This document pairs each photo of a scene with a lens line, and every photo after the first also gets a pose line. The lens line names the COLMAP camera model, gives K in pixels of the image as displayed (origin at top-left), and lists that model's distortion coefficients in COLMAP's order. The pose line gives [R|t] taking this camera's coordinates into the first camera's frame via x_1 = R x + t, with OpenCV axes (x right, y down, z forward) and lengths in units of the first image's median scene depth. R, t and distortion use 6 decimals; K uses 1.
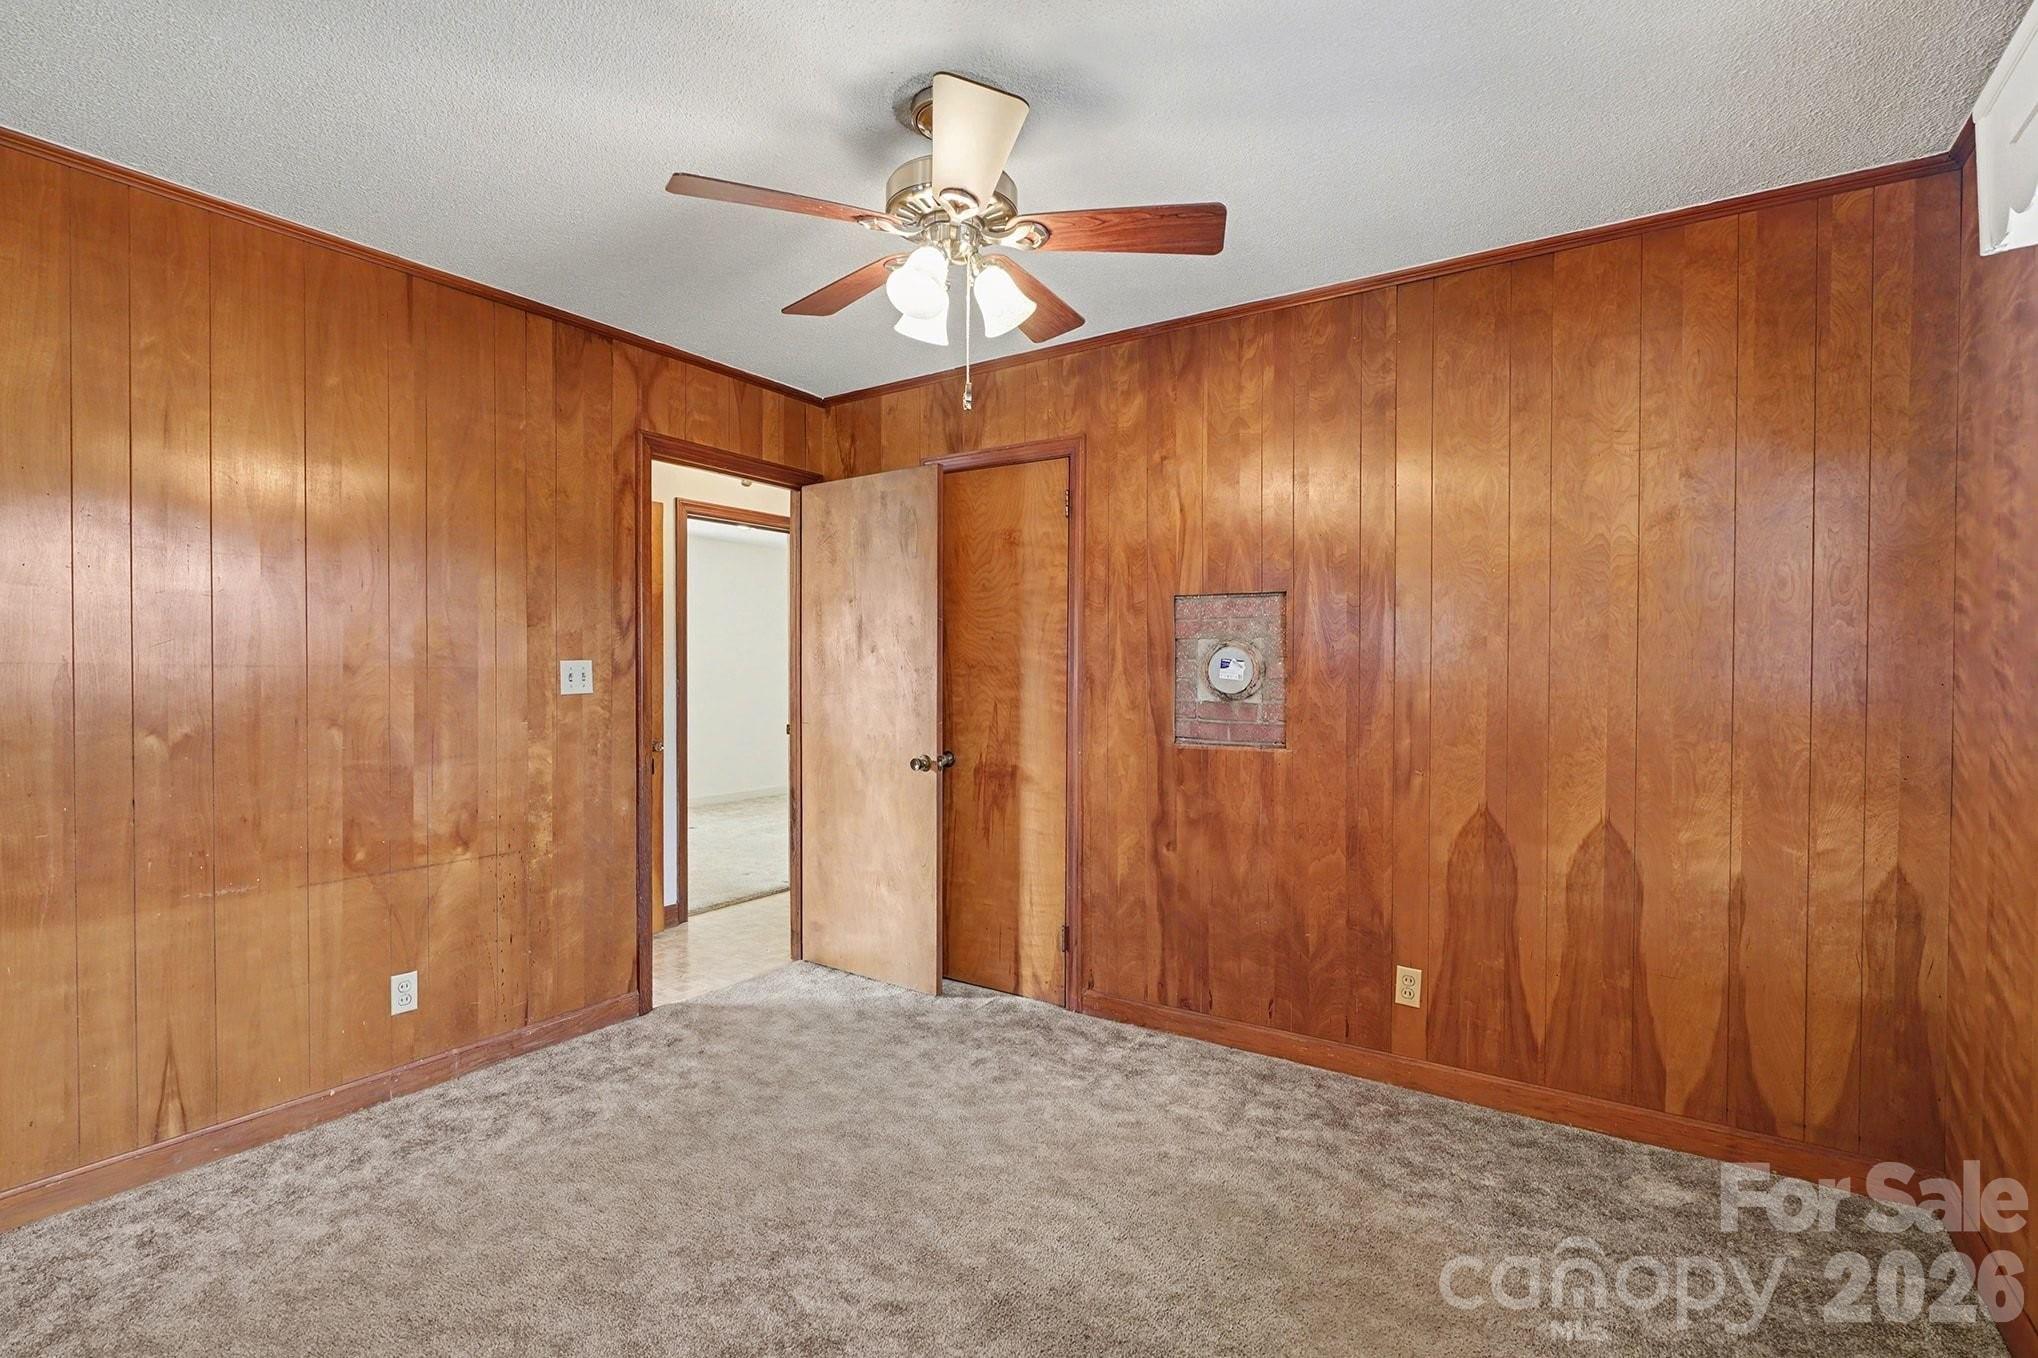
lens RADIAL K [[957.3, 0, 1004.7], [0, 957.3, 673.0], [0, 0, 1]] dist [-0.001130, -0.001081]
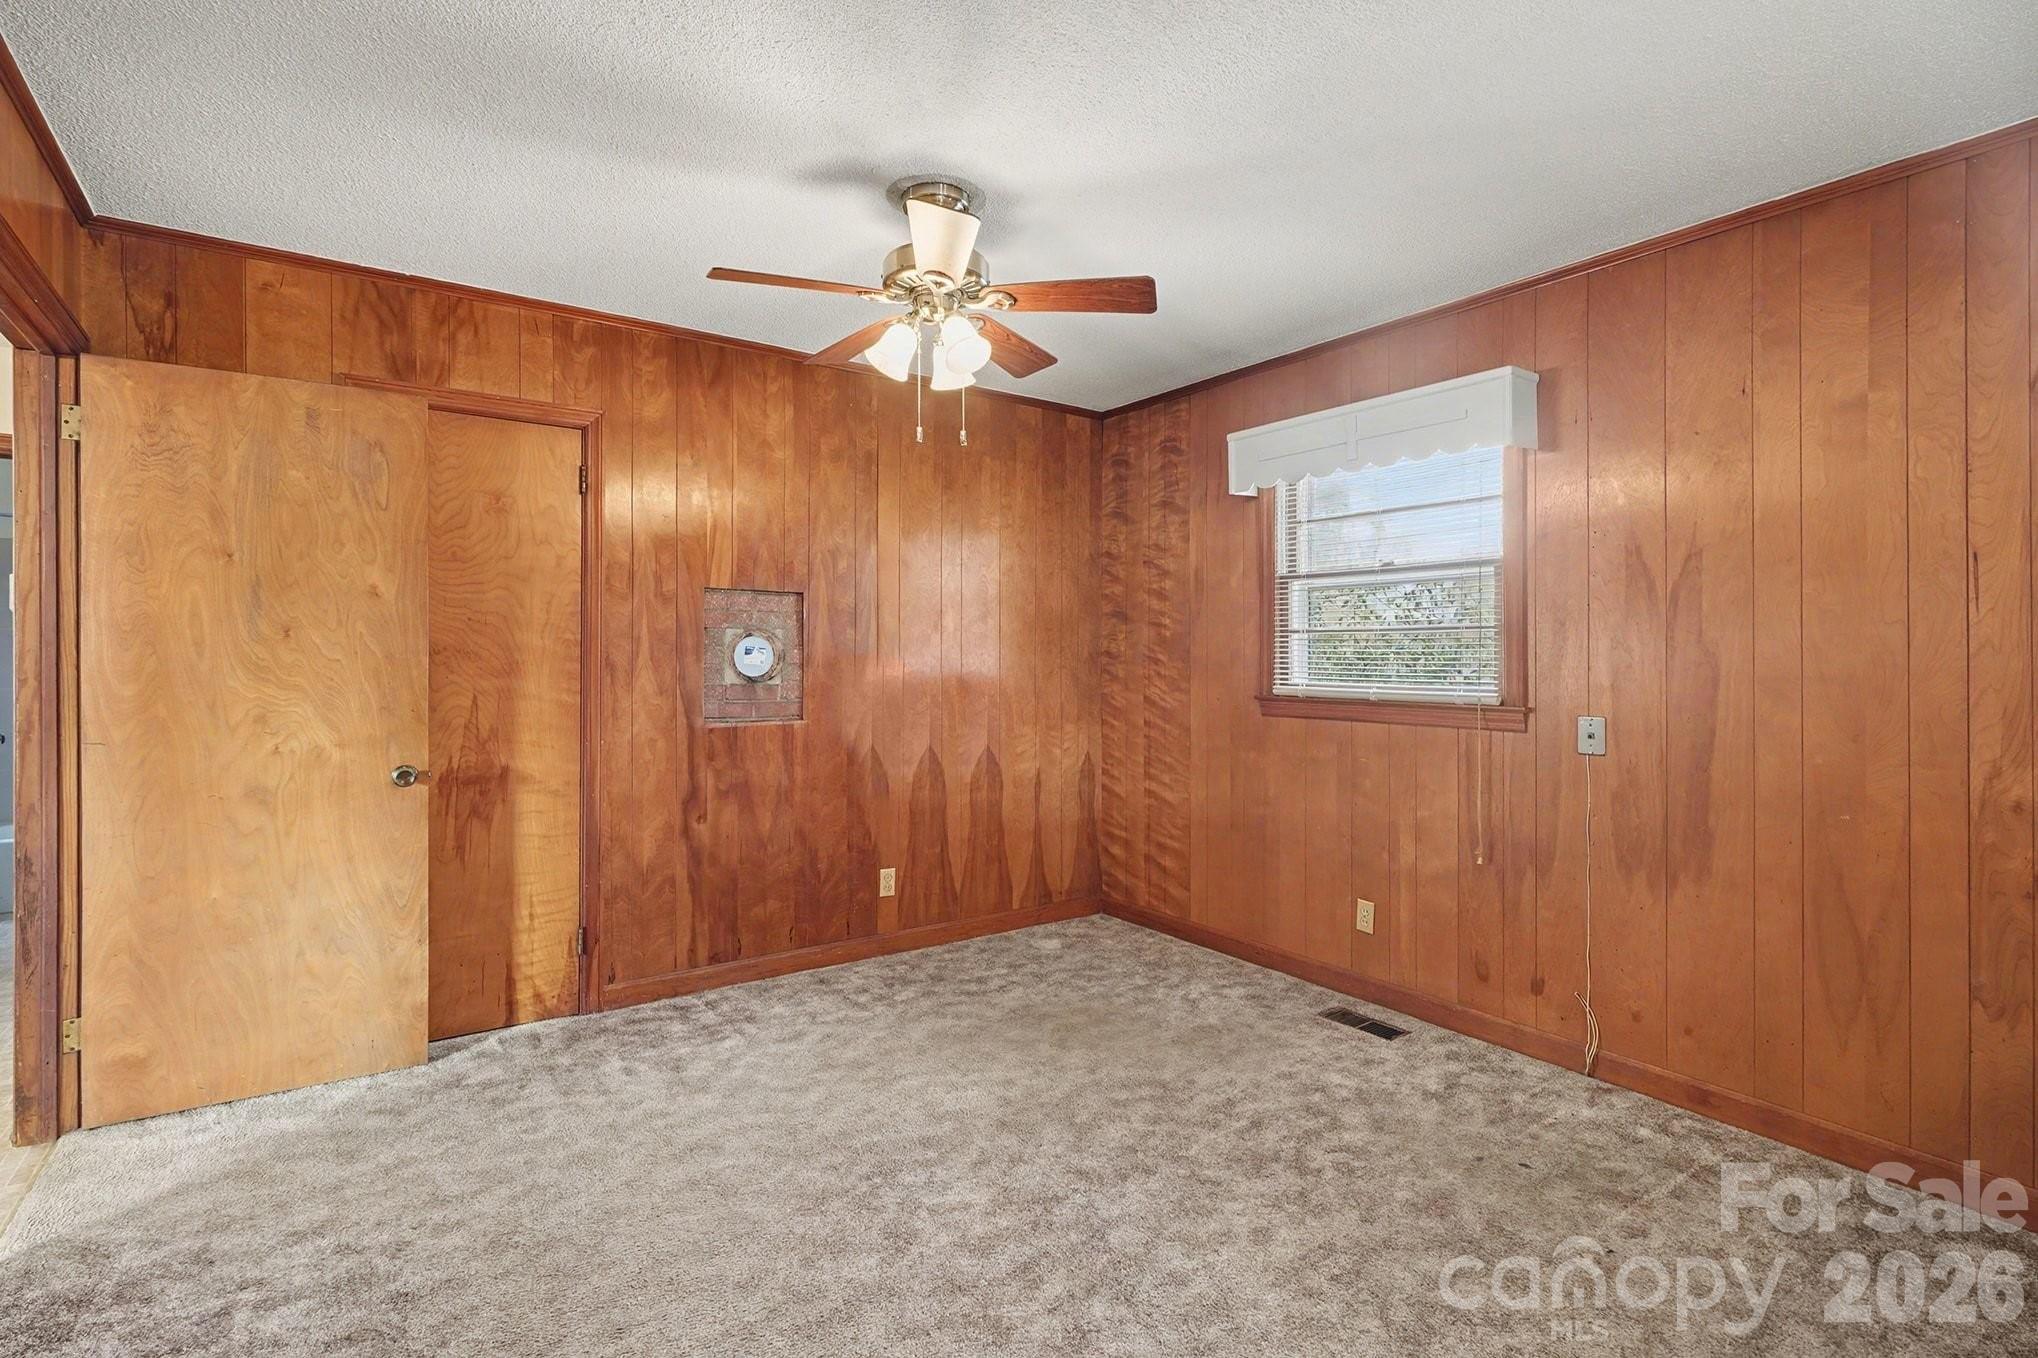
lens RADIAL K [[957.3, 0, 1004.7], [0, 957.3, 673.0], [0, 0, 1]] dist [-0.001130, -0.001081]
pose [[0.364410, -0.015546, 0.931109, -0.734305], [0.004236, 0.999878, 0.015037, 0.000842], [-0.931229, -0.001535, 0.364431, 0.297695]]
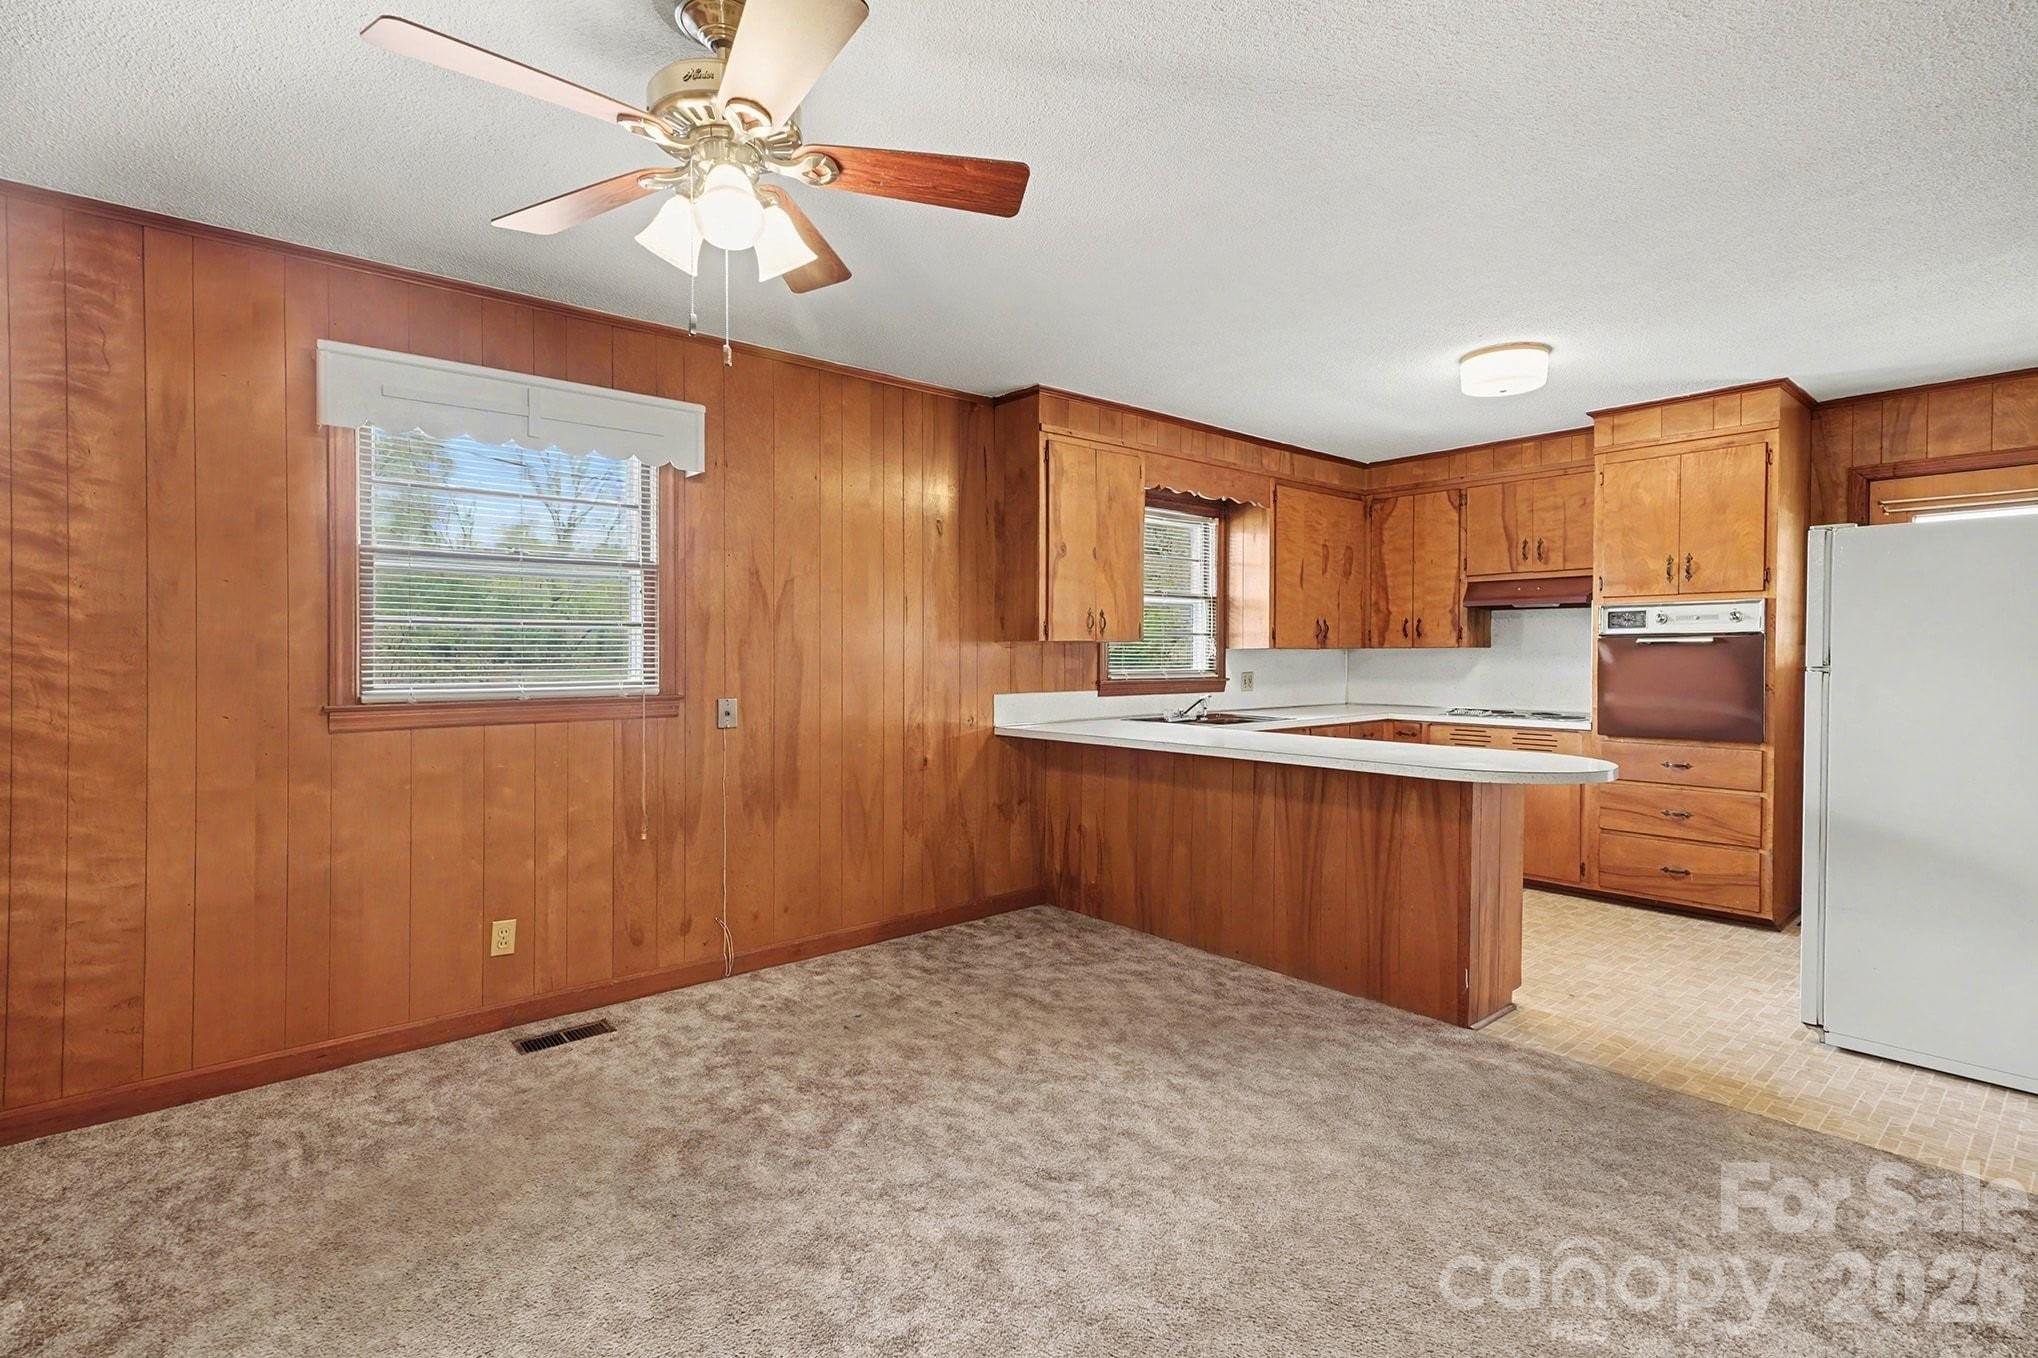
lens RADIAL K [[933.2, 0, 1014.3], [0, 933.2, 696.0], [0, 0, 1]] dist [-0.002406, -0.000712]
pose [[-0.958974, -0.007862, 0.283383, -0.348530], [0.006783, 0.998693, 0.050659, 0.000061], [-0.283411, 0.050503, -0.957668, 1.092252]]
